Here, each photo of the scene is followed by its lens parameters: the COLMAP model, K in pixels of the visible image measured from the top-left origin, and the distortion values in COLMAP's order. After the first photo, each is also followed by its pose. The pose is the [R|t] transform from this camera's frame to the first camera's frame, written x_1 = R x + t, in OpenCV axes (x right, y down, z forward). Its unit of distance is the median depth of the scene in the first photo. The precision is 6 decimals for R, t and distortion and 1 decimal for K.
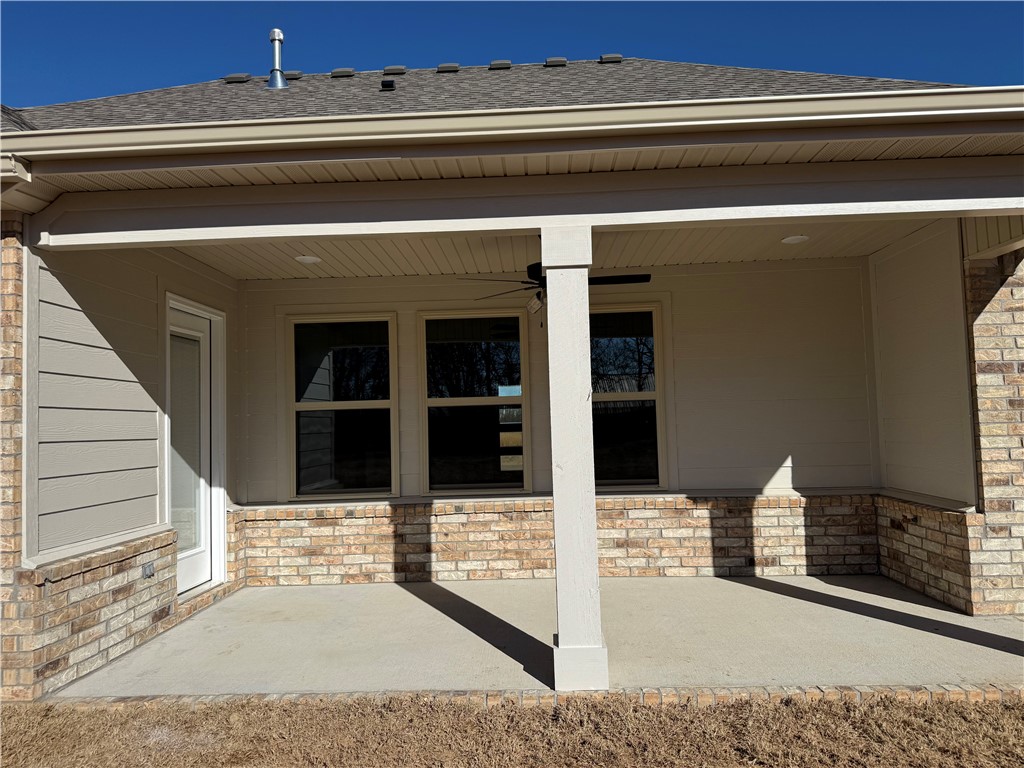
lens RADIAL K [[729.8, 0, 512.0], [0, 729.8, 384.0], [0, 0, 1]] dist [0.026573, -0.001811]
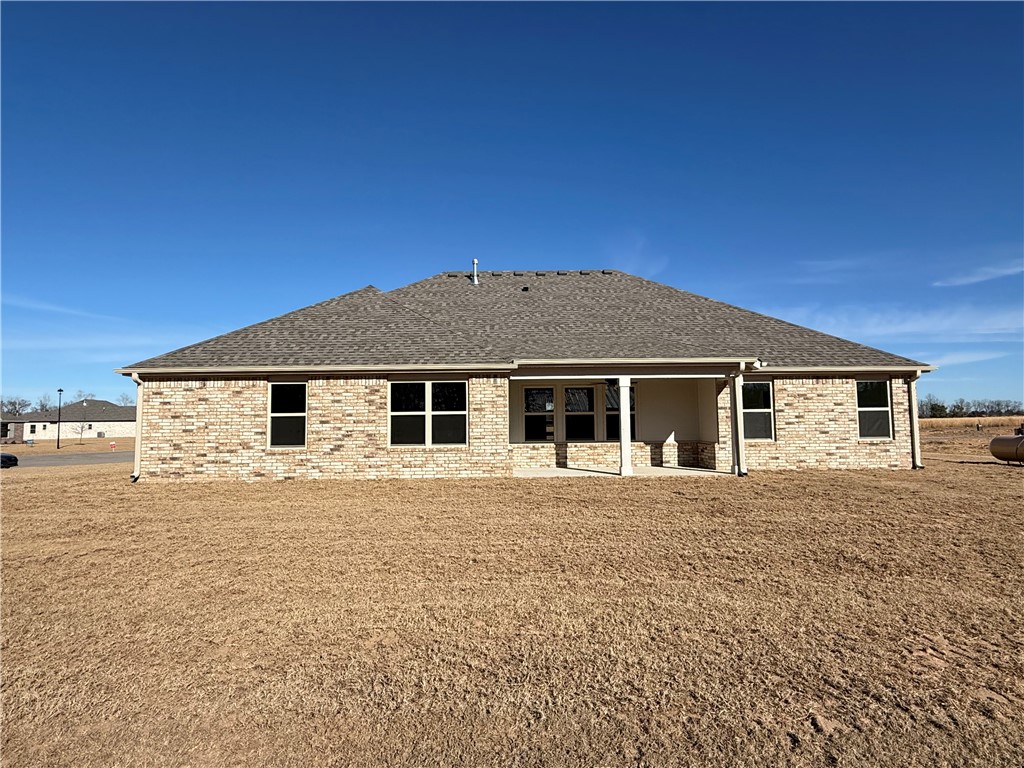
lens RADIAL K [[562.6, 0, 512.0], [0, 562.6, 384.0], [0, 0, 1]] dist [0.000068, 0.000003]
pose [[0.998333, 0.021927, 0.053383, -0.517400], [-0.021085, 0.999645, -0.016276, -0.063477], [-0.053721, 0.015123, 0.998441, -1.578914]]
